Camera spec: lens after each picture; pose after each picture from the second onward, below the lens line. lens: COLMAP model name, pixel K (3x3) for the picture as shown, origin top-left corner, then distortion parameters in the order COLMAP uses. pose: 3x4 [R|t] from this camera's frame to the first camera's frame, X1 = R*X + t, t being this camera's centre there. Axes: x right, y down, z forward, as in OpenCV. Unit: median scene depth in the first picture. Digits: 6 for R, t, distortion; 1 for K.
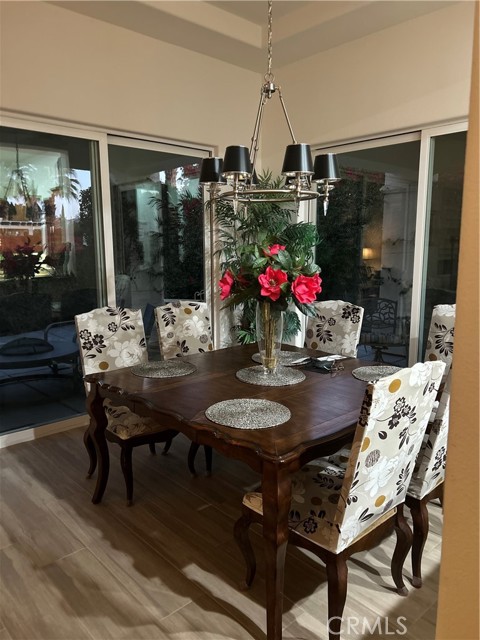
lens RADIAL K [[488.7, 0, 237.4], [0, 488.7, 333.0], [0, 0, 1]] dist [0.063710, -0.061650]
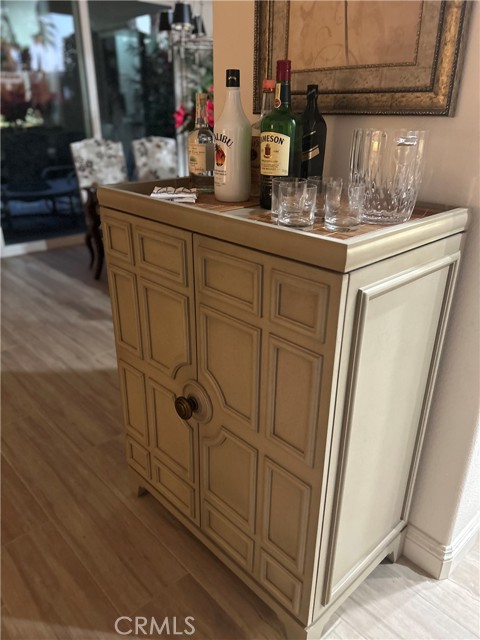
lens RADIAL K [[488.7, 0, 237.4], [0, 488.7, 333.0], [0, 0, 1]] dist [0.063710, -0.061650]
pose [[0.999913, 0.007116, 0.011082, 0.092926], [-0.009661, 0.968209, 0.249958, 0.103433], [-0.008951, -0.250043, 0.968193, -0.361420]]
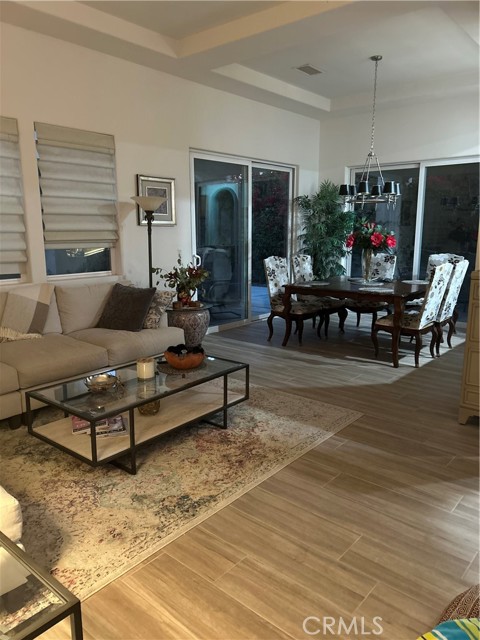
lens RADIAL K [[488.7, 0, 237.4], [0, 488.7, 333.0], [0, 0, 1]] dist [0.063710, -0.061650]
pose [[0.993107, -0.023274, 0.114880, -0.580679], [0.019219, 0.999157, 0.036284, 0.164738], [-0.115628, -0.033826, 0.992716, -0.855220]]
